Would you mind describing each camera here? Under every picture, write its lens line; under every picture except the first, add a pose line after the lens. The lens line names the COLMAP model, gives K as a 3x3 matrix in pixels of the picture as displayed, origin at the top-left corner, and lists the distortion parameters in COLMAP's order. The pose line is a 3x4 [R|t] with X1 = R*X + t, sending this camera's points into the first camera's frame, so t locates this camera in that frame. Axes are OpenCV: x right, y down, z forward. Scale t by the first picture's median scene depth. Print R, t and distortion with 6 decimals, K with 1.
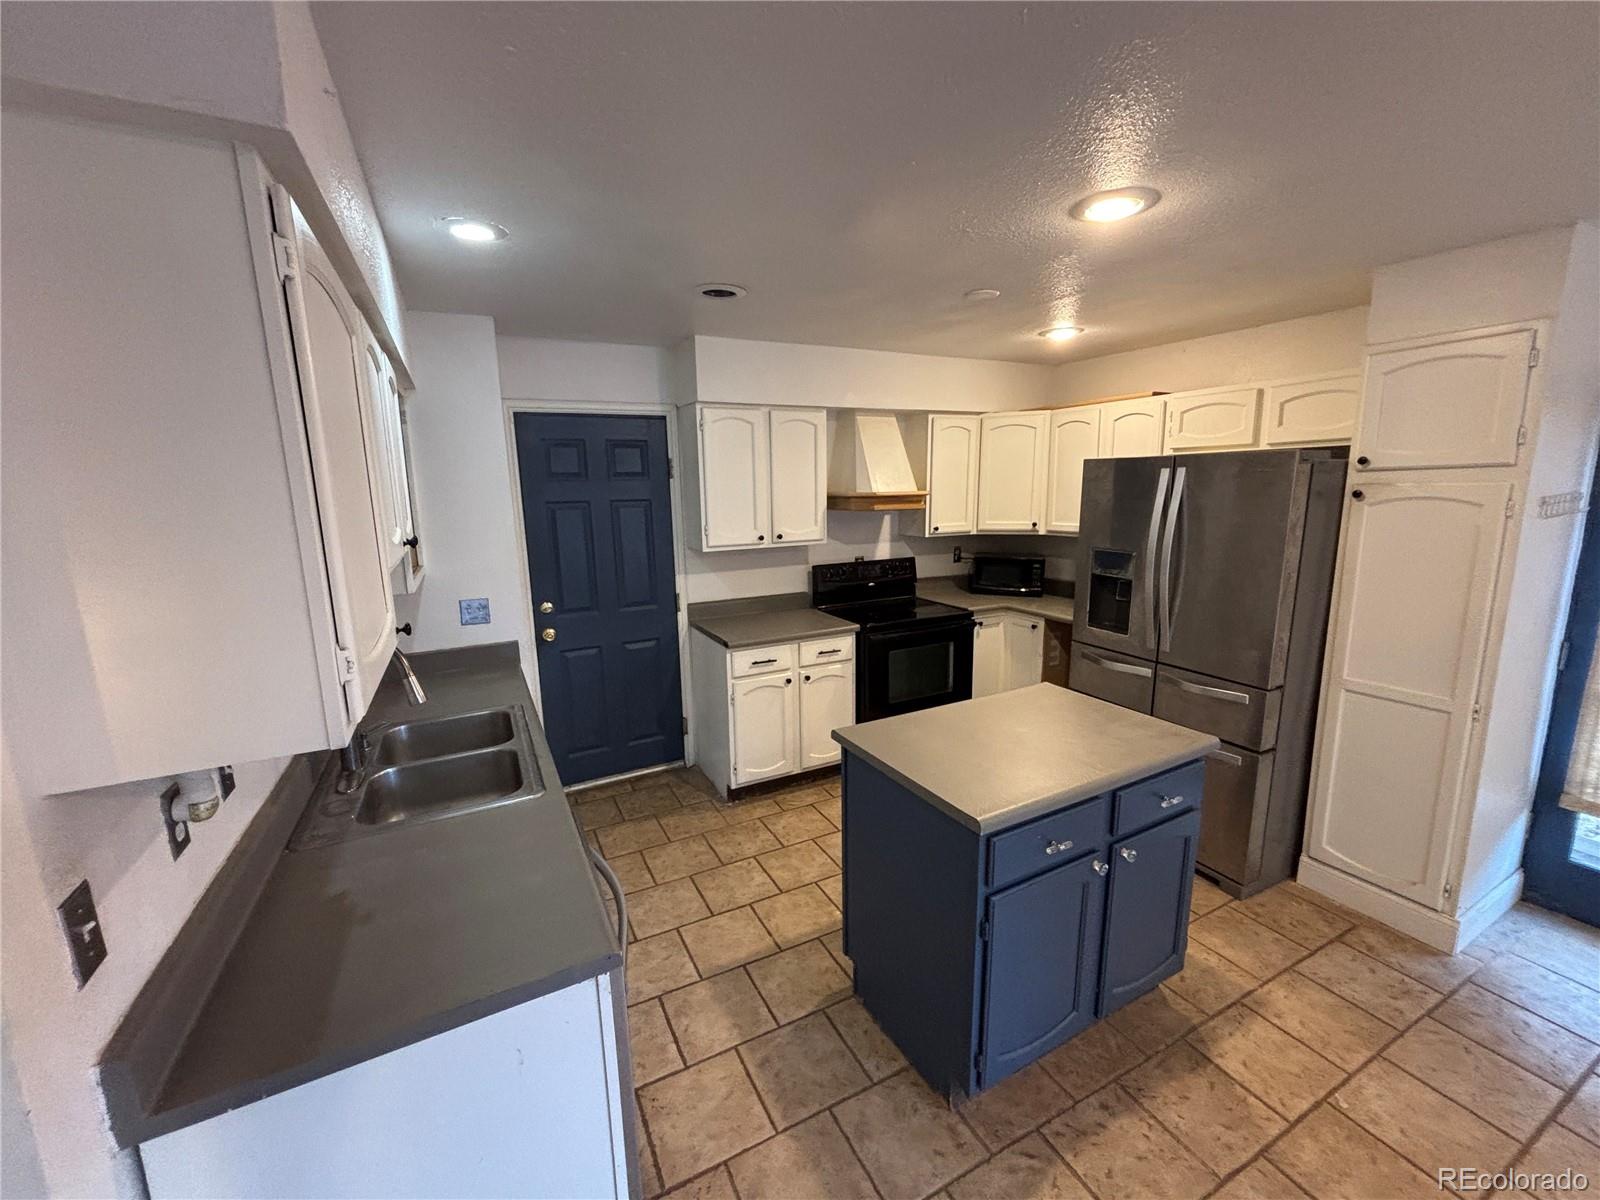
lens RADIAL K [[642.2, 0, 799.1], [0, 642.2, 596.7], [0, 0, 1]] dist [-0.002759, -0.000900]
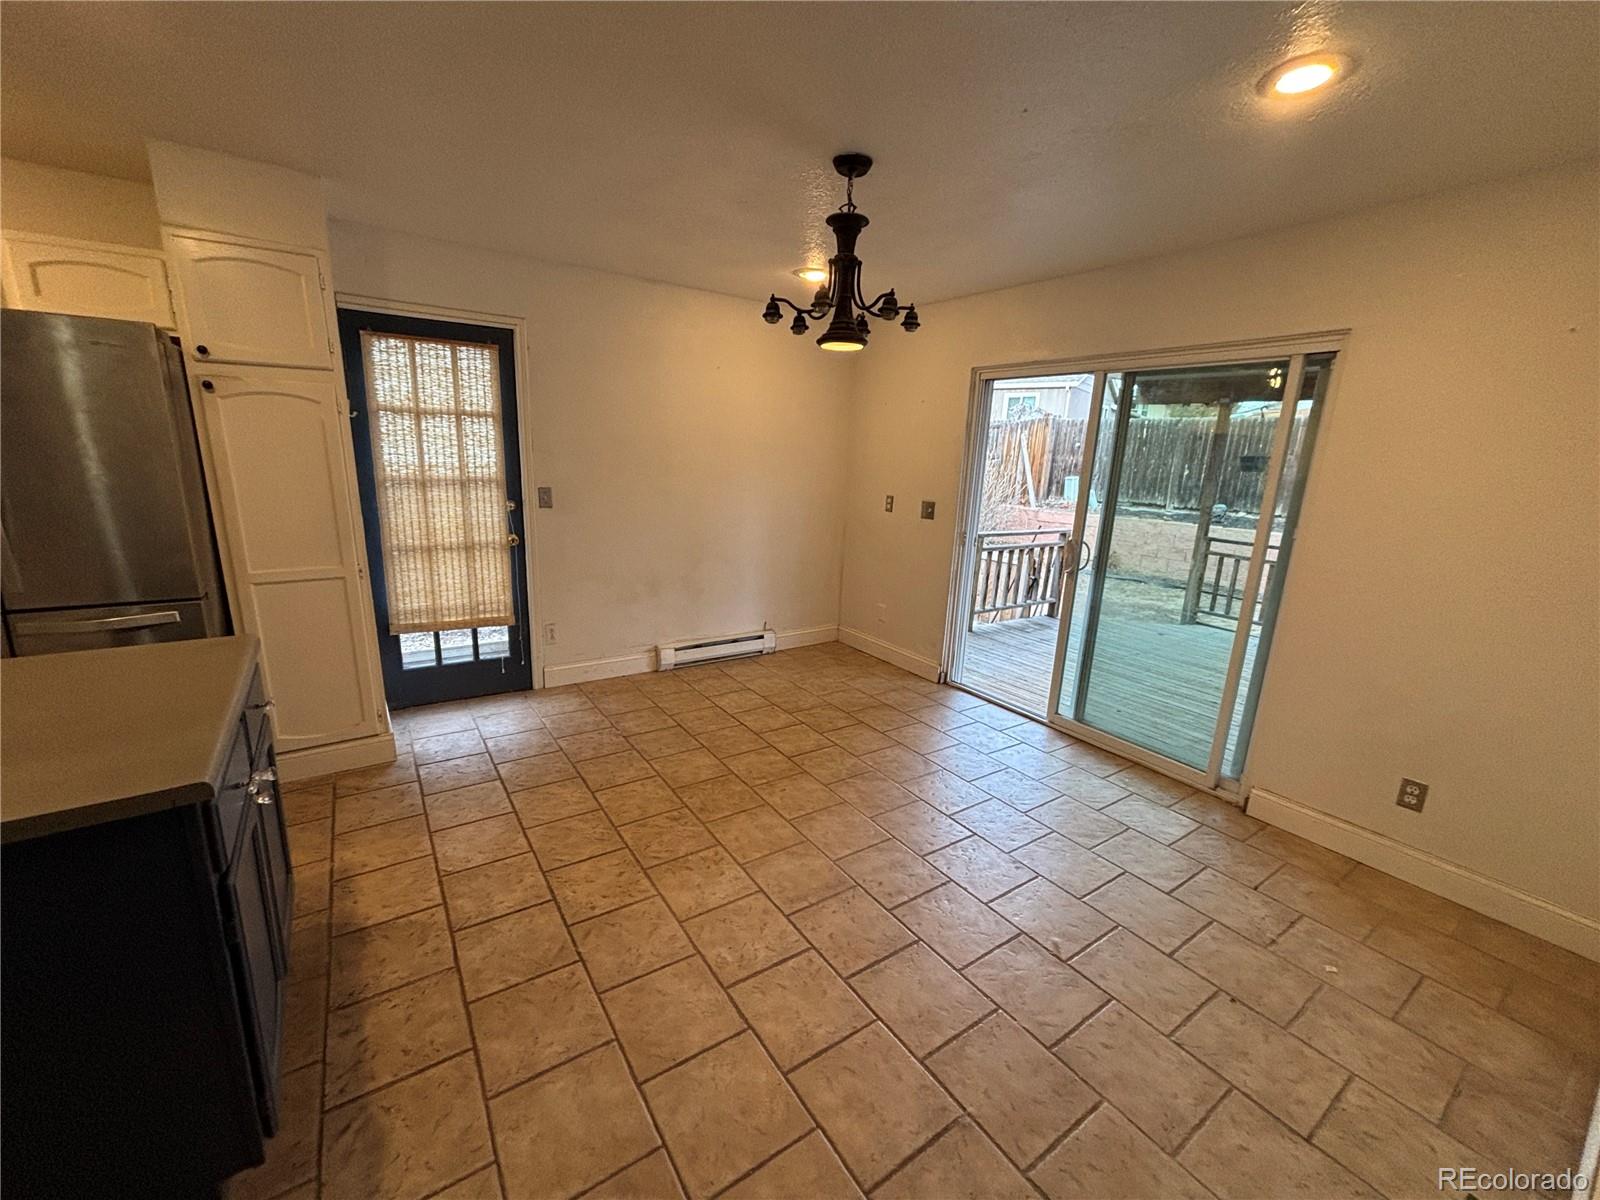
lens RADIAL K [[642.2, 0, 798.9], [0, 642.2, 602.6], [0, 0, 1]] dist [-0.002759, -0.000900]
pose [[-0.135067, -0.219137, 0.966300, -0.192209], [0.140421, 0.961160, 0.237599, 0.038145], [-0.980836, 0.167781, -0.099050, 0.181248]]
